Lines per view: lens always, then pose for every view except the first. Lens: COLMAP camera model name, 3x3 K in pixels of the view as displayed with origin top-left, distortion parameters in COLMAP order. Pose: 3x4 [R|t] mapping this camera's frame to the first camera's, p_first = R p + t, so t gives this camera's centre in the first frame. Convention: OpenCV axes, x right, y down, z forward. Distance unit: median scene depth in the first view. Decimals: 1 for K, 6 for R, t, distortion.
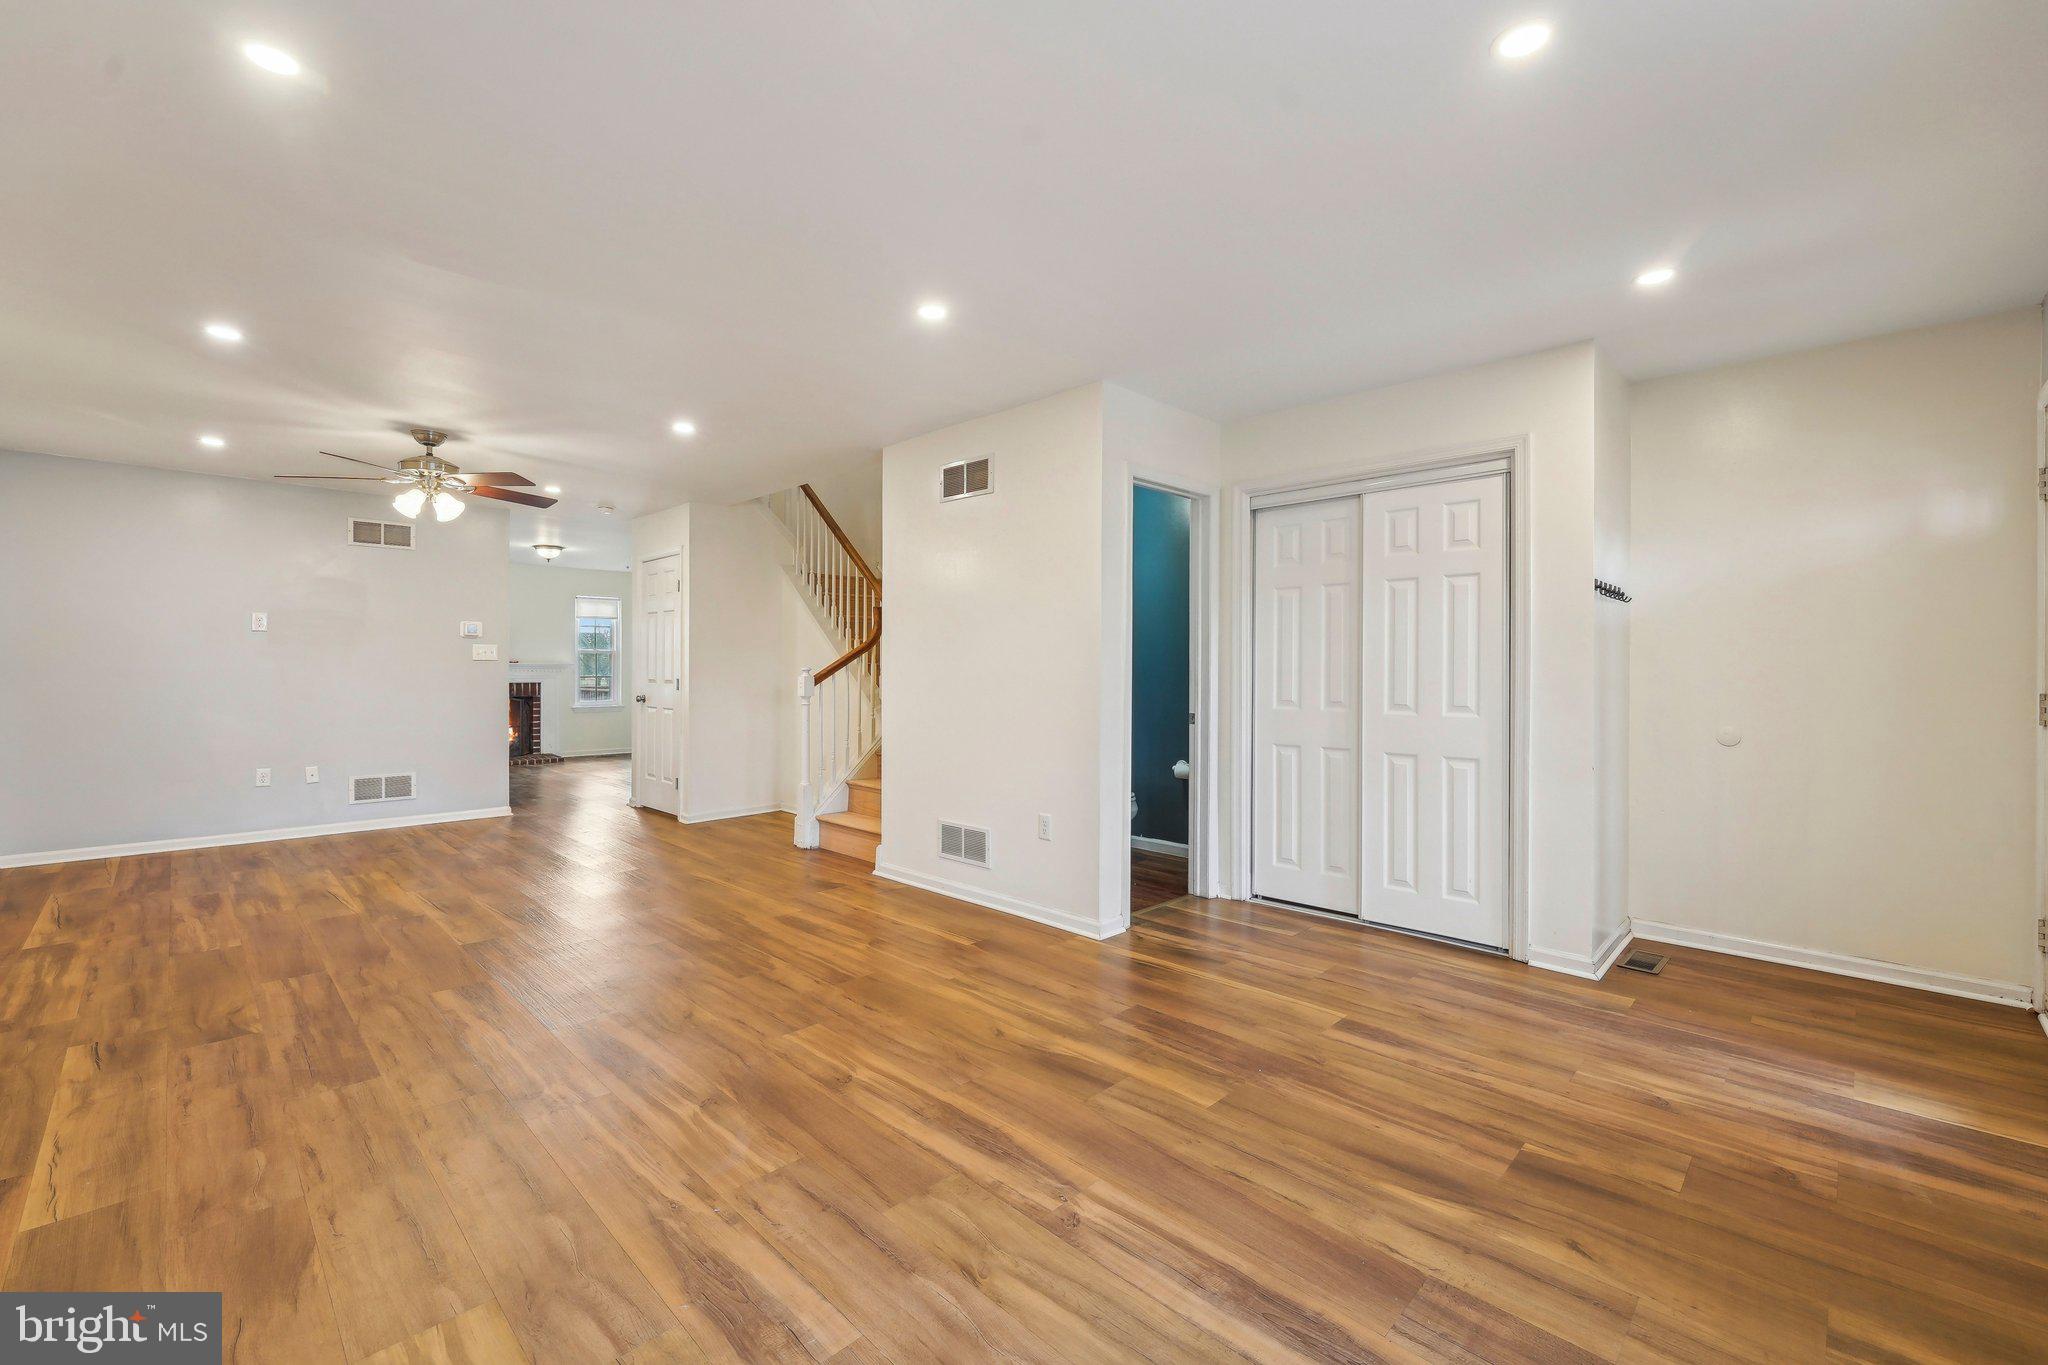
lens RADIAL K [[849.0, 0, 1018.2], [0, 849.0, 666.8], [0, 0, 1]] dist [-0.002627, -0.000212]
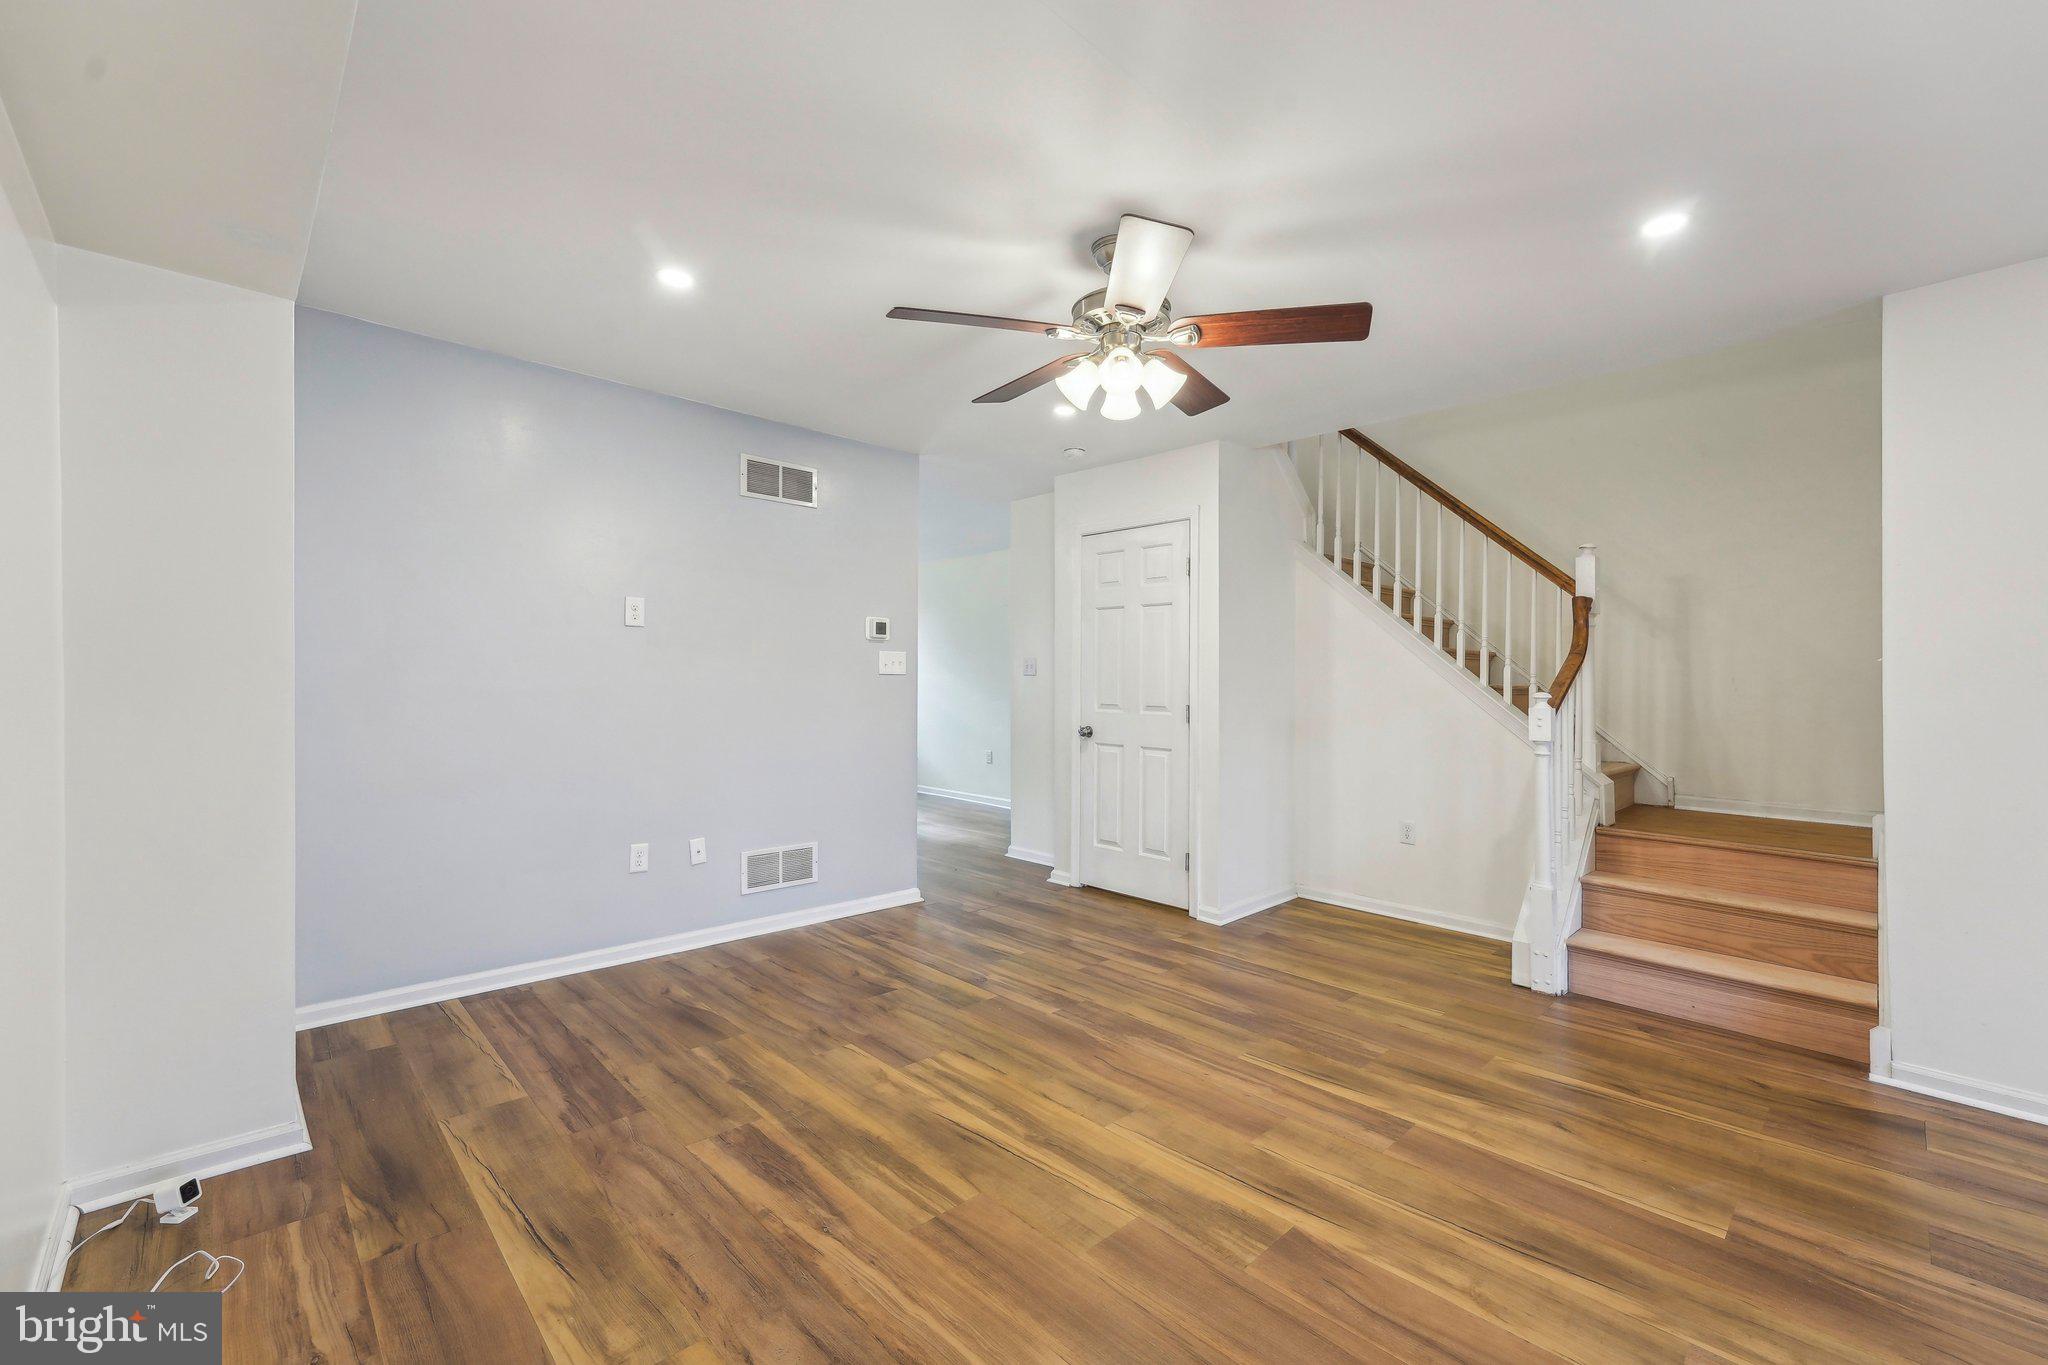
lens RADIAL K [[845.6, 0, 1008.3], [0, 845.6, 688.1], [0, 0, 1]] dist [0.003847, 0.000405]
pose [[0.999484, 0.010115, -0.030485, -1.009883], [-0.009919, 0.999929, 0.006564, -0.004721], [0.030550, -0.006258, 0.999514, 0.638083]]
